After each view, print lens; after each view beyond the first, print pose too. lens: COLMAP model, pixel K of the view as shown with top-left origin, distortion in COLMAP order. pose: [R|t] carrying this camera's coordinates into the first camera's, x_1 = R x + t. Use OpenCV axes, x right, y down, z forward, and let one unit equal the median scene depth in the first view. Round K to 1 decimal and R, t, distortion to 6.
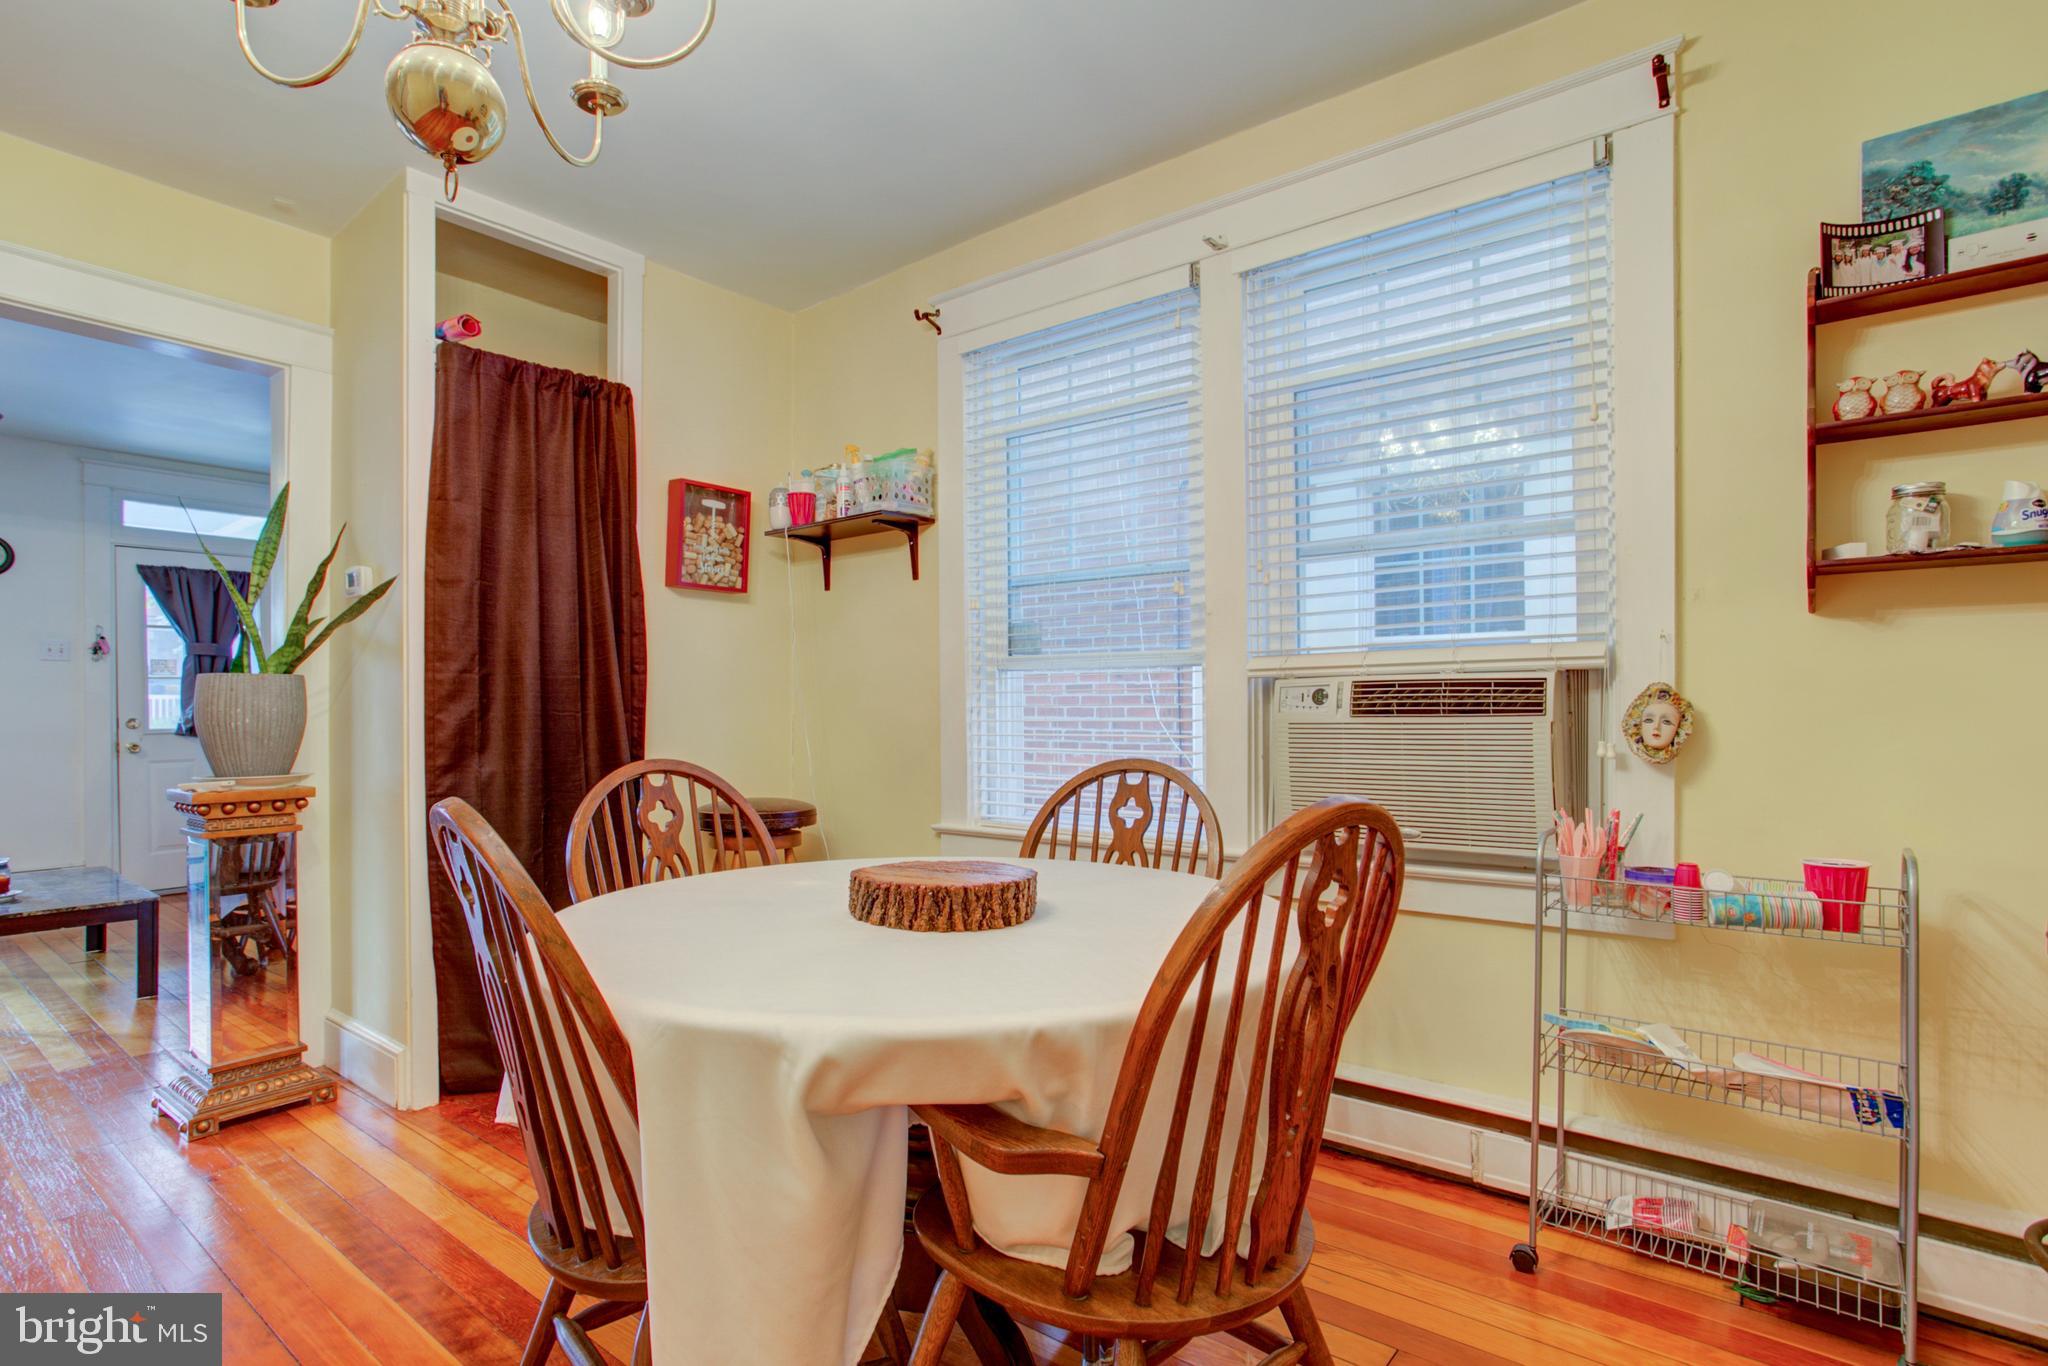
lens RADIAL K [[1037.8, 0, 1010.9], [0, 1037.8, 692.3], [0, 0, 1]] dist [-0.023442, 0.035818]
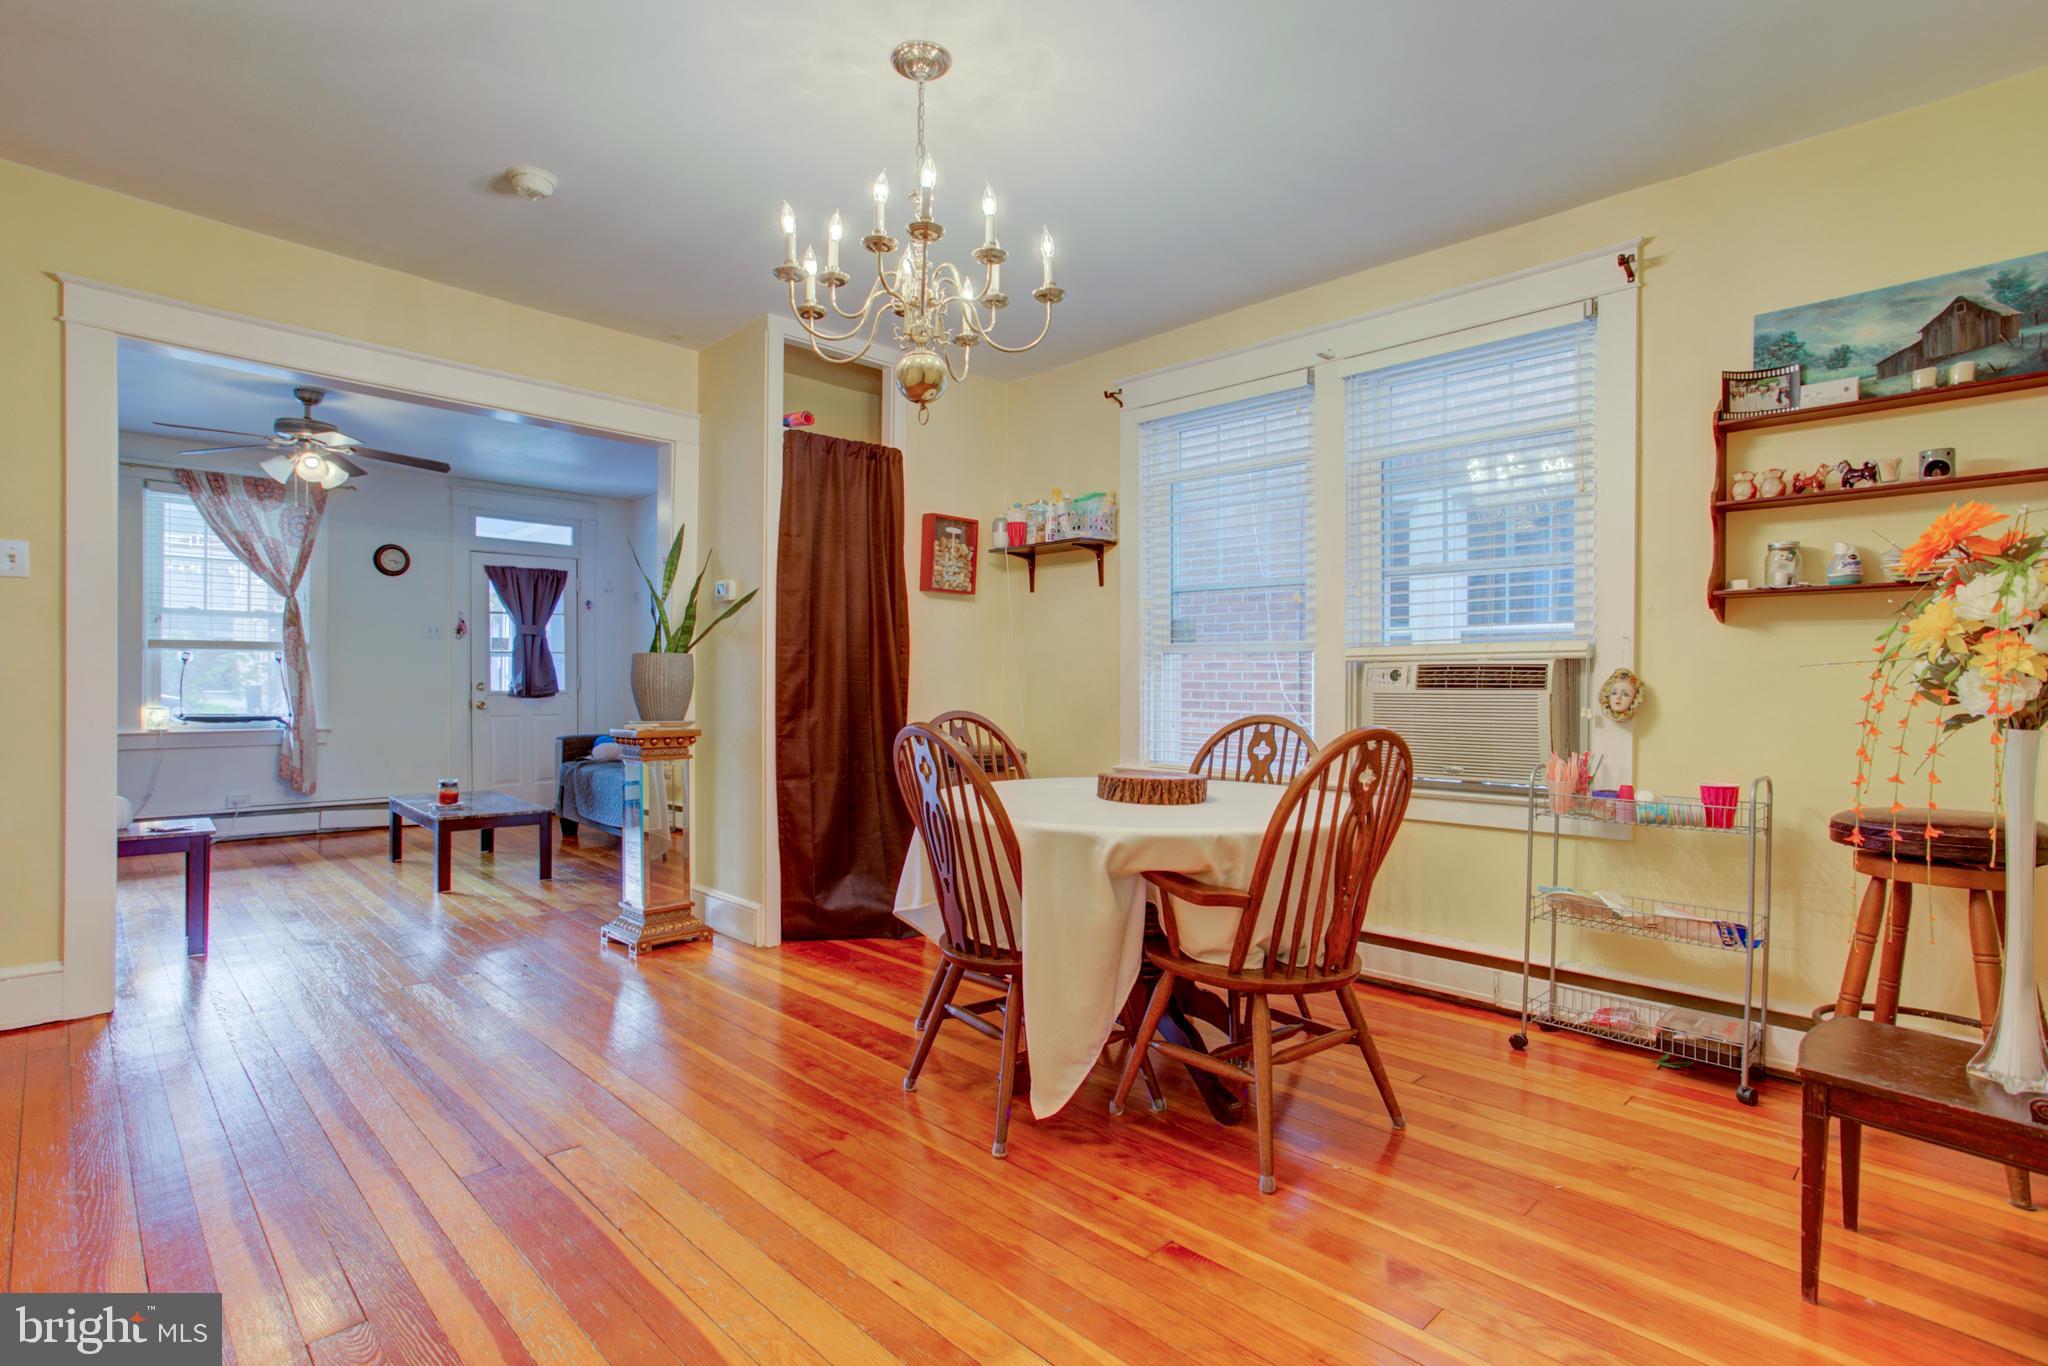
lens RADIAL K [[1004.0, 0, 1024.0], [0, 1004.0, 683.0], [0, 0, 1]] dist [-0.033082, 0.030667]
pose [[0.993623, 0.010442, -0.112269, -0.063733], [-0.008573, 0.999817, 0.017113, -0.004594], [0.112427, -0.016041, 0.993530, -0.470566]]
